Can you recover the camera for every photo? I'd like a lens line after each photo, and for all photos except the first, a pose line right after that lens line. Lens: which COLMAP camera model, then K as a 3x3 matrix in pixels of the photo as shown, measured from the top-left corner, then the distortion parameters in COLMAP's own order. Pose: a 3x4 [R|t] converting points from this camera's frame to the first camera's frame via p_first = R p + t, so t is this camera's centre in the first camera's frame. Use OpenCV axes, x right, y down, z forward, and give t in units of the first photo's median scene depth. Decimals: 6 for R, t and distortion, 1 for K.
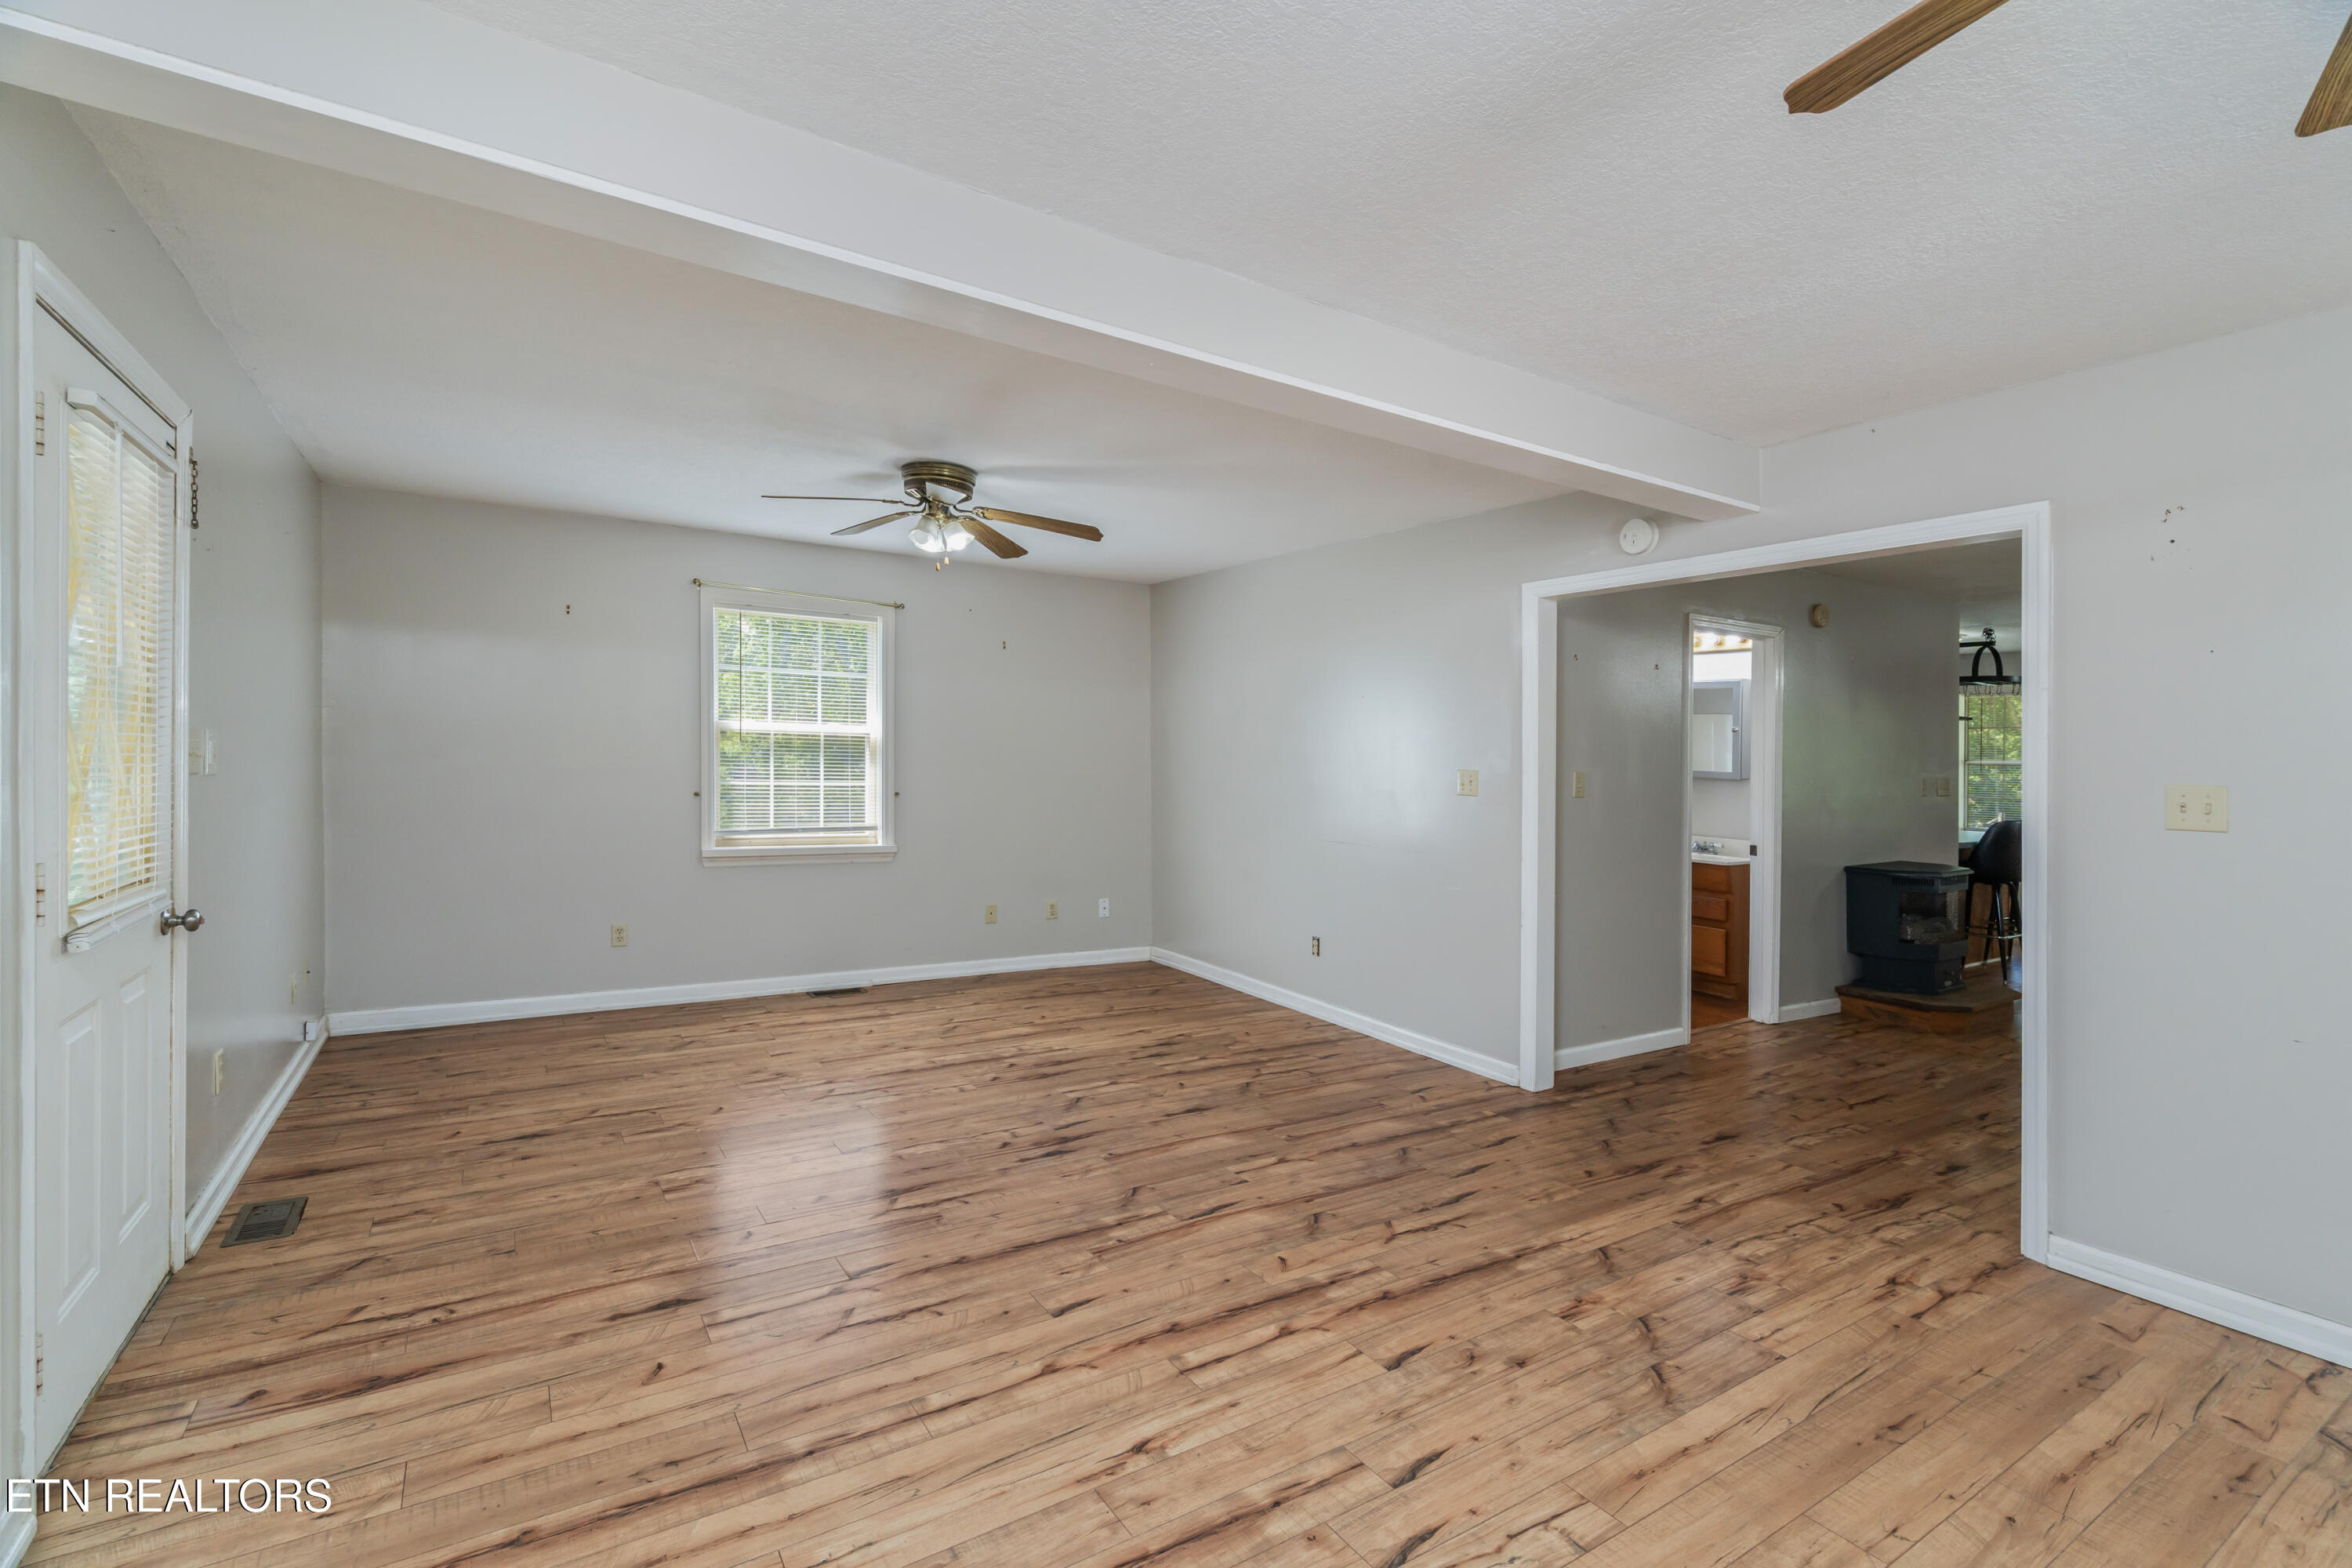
lens RADIAL K [[1066.5, 0, 1191.1], [0, 1066.5, 767.9], [0, 0, 1]] dist [-0.006075, 0.002620]
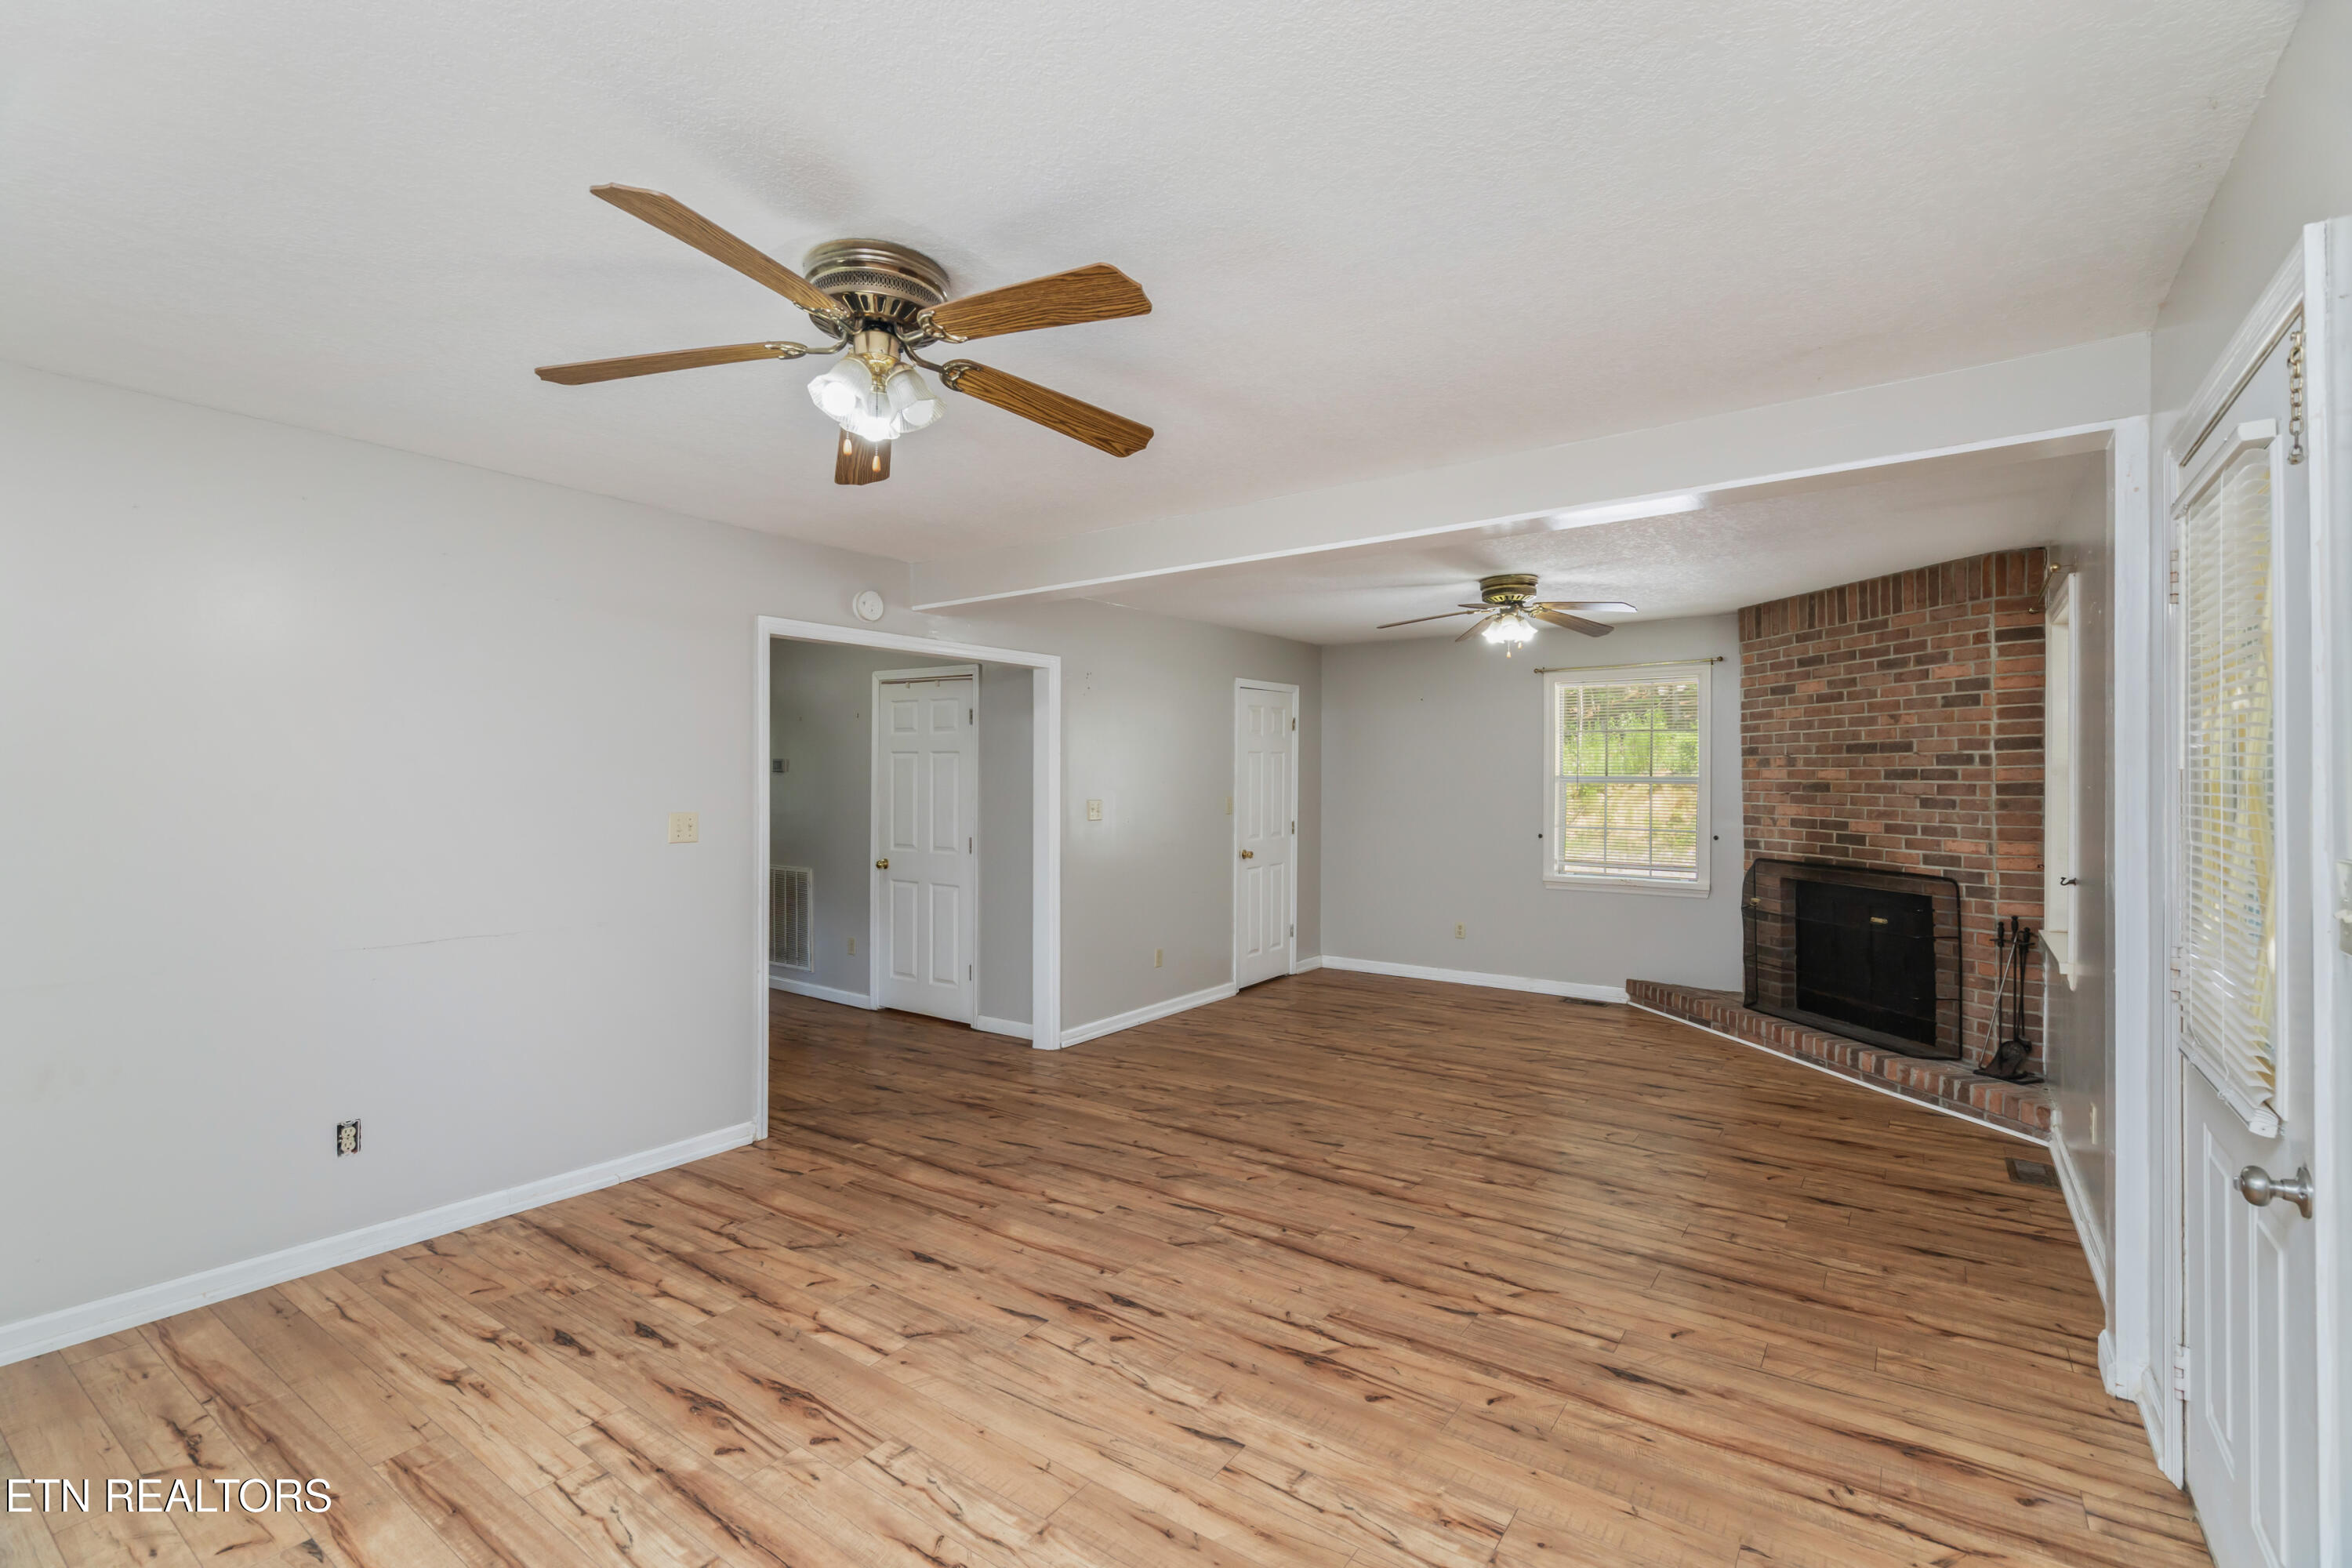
lens RADIAL K [[1066.5, 0, 1166.0], [0, 1066.5, 784.6], [0, 0, 1]] dist [-0.006075, 0.002620]
pose [[-0.361966, -0.028412, 0.931758, -1.083176], [-0.003004, 0.999566, 0.029312, -0.076755], [-0.932187, 0.007811, -0.361894, 1.524571]]
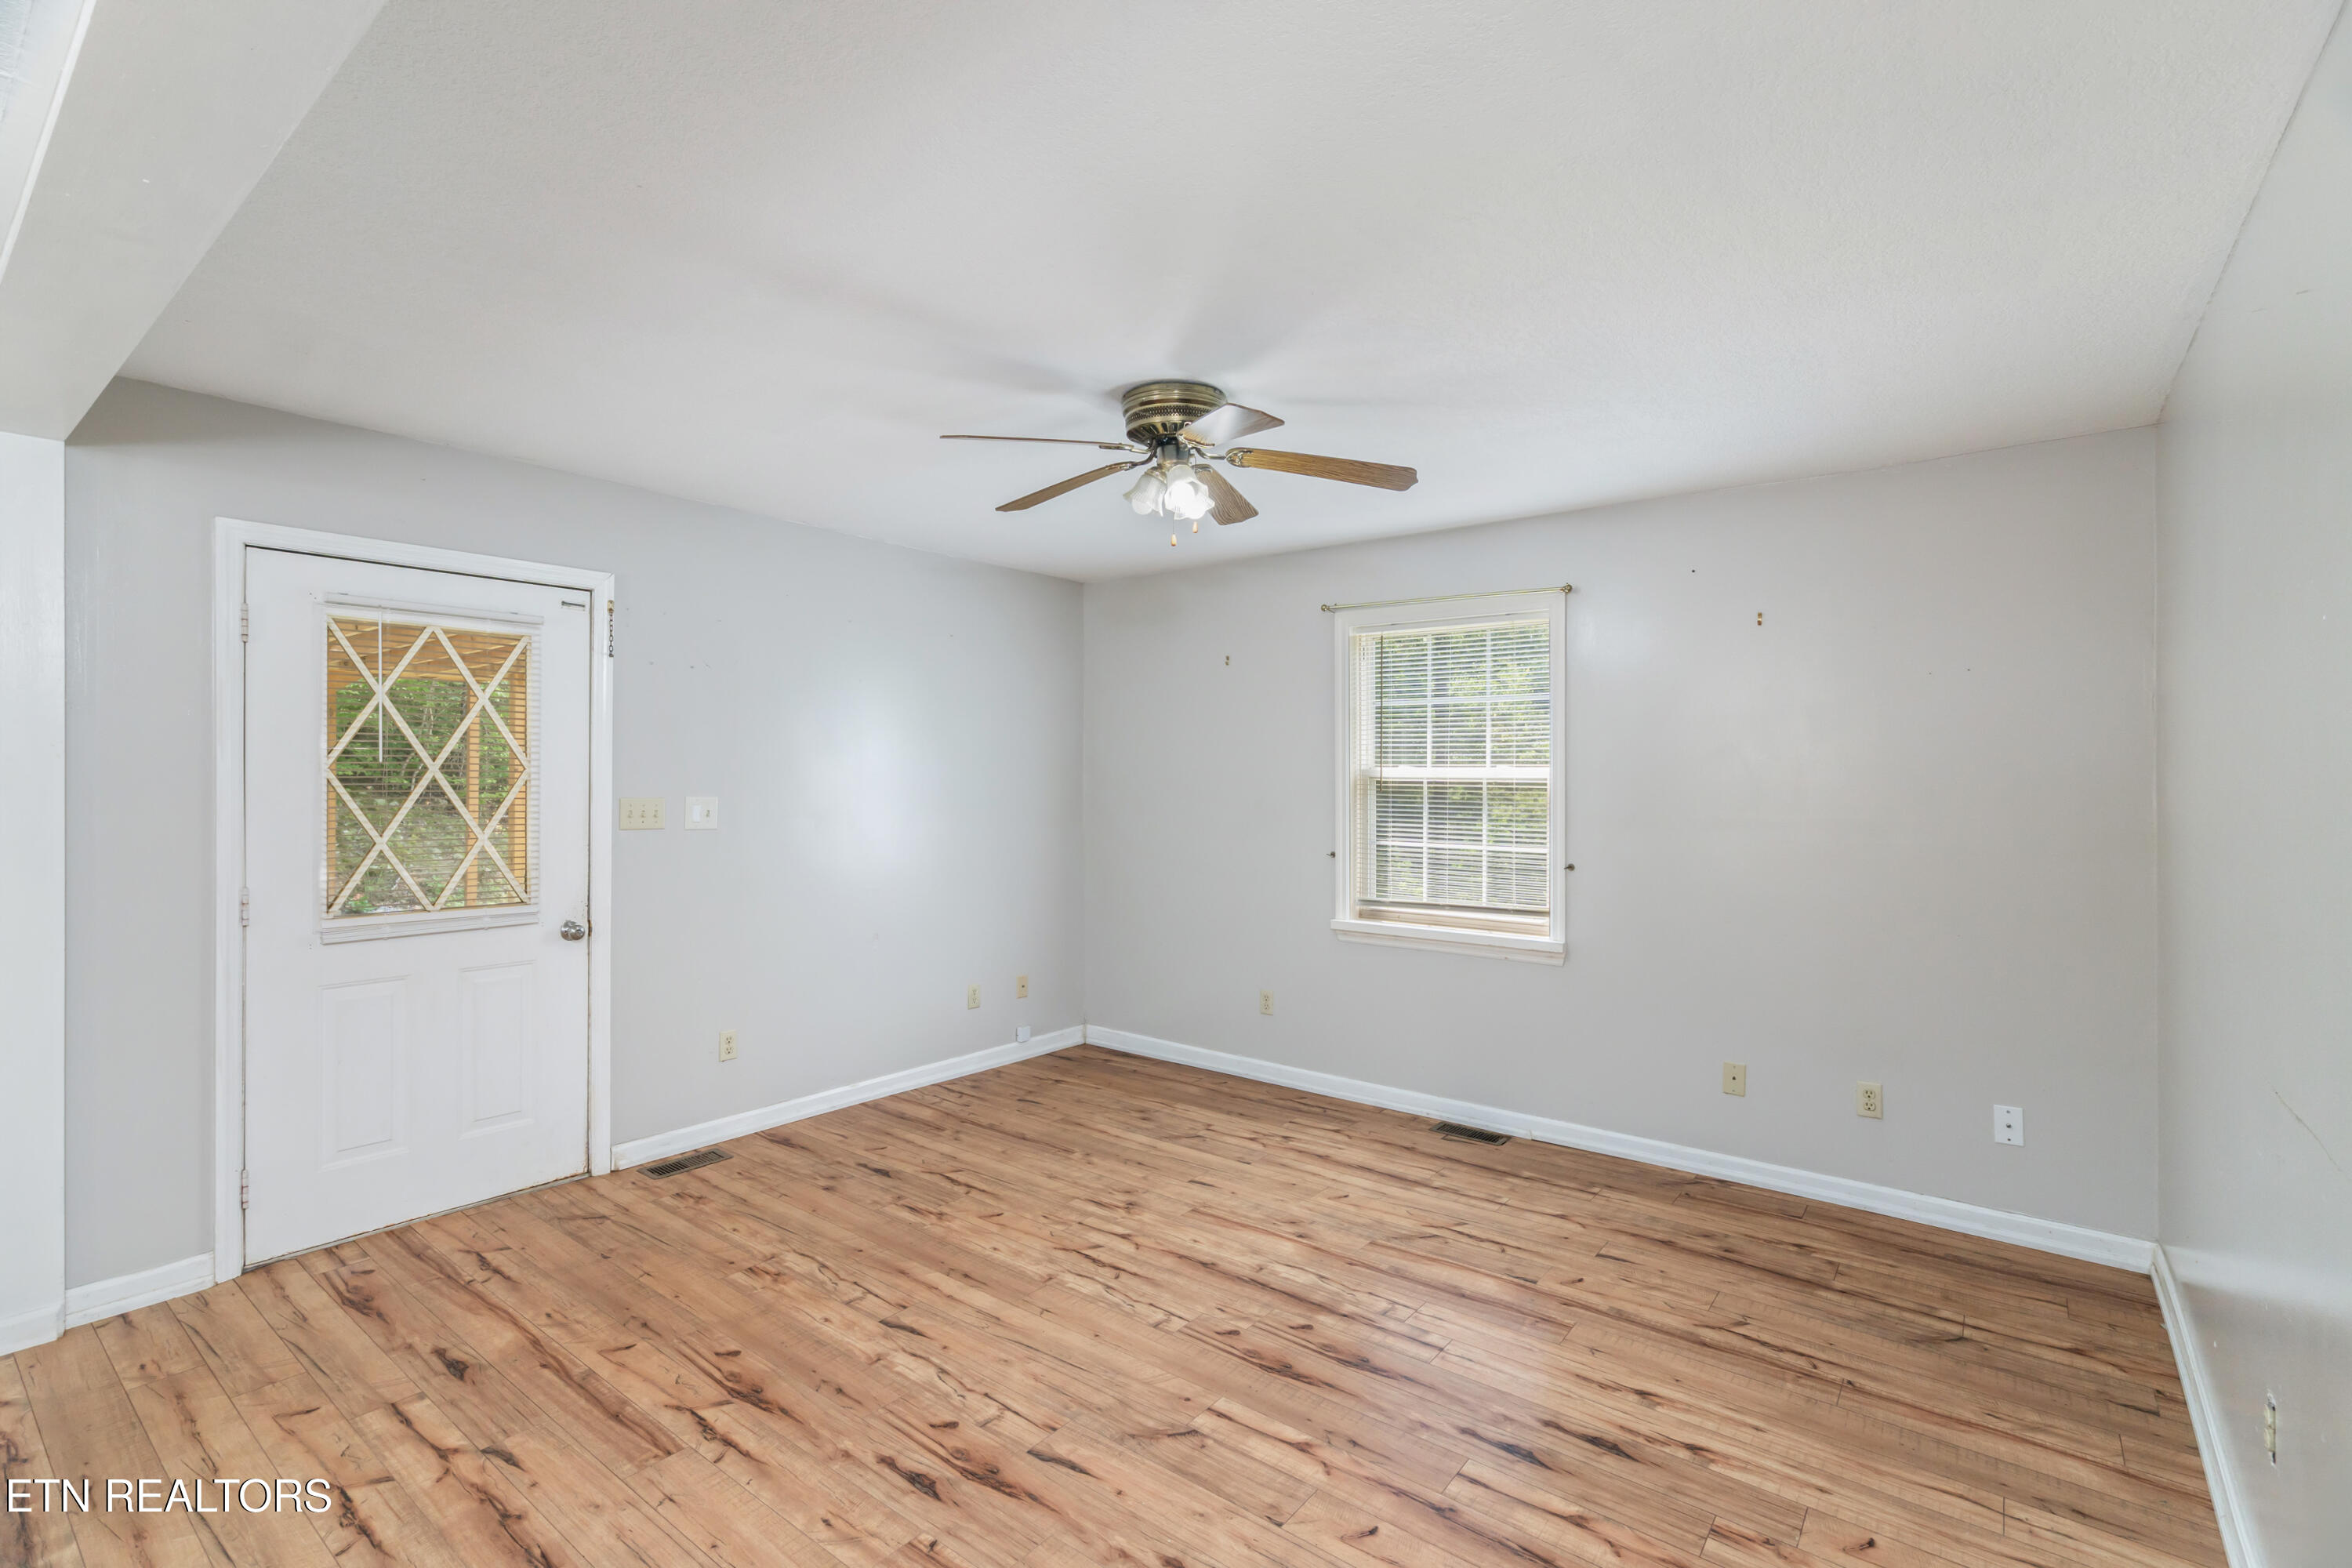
lens RADIAL K [[1066.5, 0, 1170.7], [0, 1066.5, 773.5], [0, 0, 1]] dist [-0.006075, 0.002620]
pose [[0.323284, -0.025238, -0.945965, 0.604857], [-0.004384, 0.999594, -0.028168, -0.031063], [0.946292, 0.013253, 0.323042, 1.123971]]
